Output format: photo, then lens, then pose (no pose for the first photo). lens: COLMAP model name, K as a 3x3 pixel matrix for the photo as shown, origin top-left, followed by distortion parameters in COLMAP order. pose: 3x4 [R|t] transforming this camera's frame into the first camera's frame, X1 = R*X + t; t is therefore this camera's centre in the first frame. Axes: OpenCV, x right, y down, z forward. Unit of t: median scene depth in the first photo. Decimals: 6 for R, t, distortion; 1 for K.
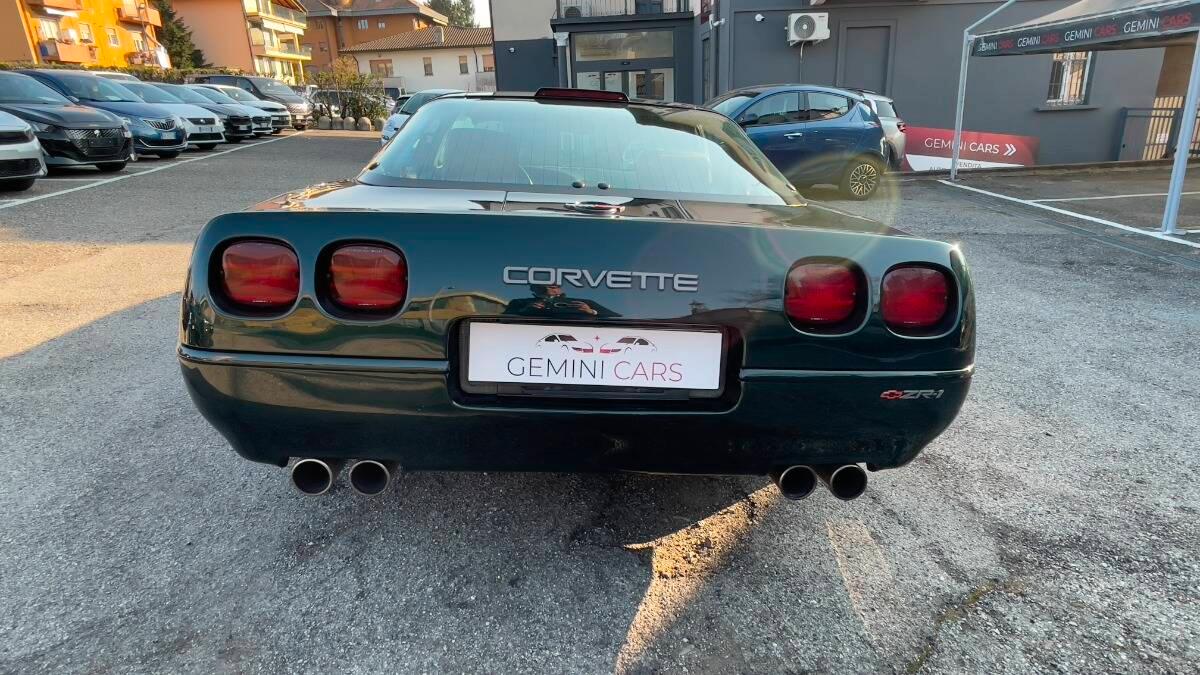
lens RADIAL K [[697.0, 0, 600.0], [0, 697.0, 337.5], [0, 0, 1]] dist [-0.022405, 0.016375]
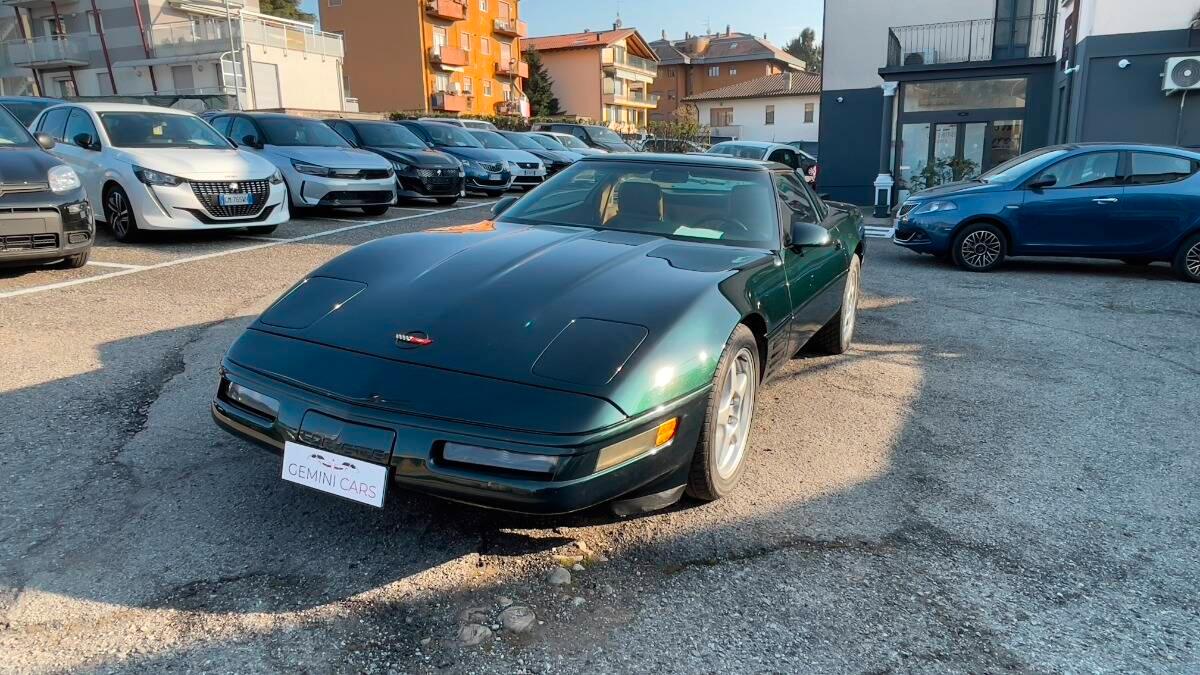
lens RADIAL K [[782.2, 0, 601.5], [0, 782.2, 335.8], [0, 0, 1]] dist [-0.001711, -0.009959]
pose [[0.904144, 0.115513, -0.411316, 0.054983], [-0.154355, 0.986044, -0.062381, 0.011692], [0.398370, 0.119890, 0.909356, -0.041384]]
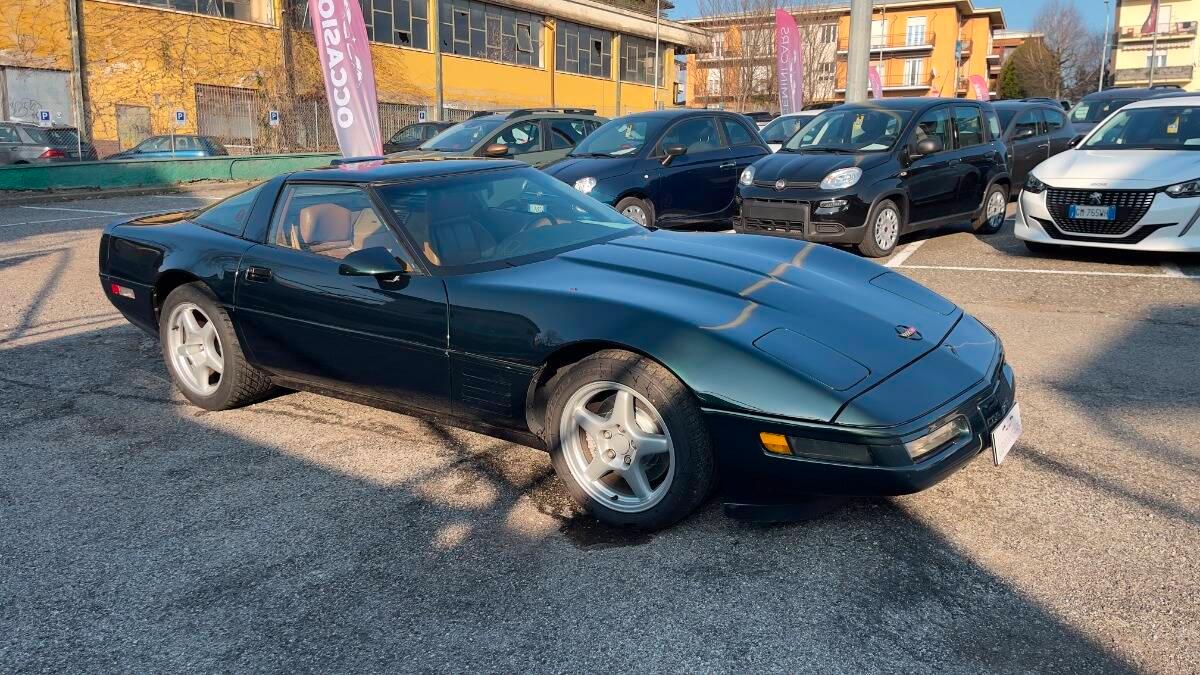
lens RADIAL K [[900.3, 0, 595.3], [0, 900.3, 320.9], [0, 0, 1]] dist [0.054962, -0.073525]
pose [[-0.623583, 0.156203, -0.765993, 0.132437], [-0.234550, 0.897311, 0.373925, -0.097539], [0.745742, 0.412836, -0.522910, 0.278228]]
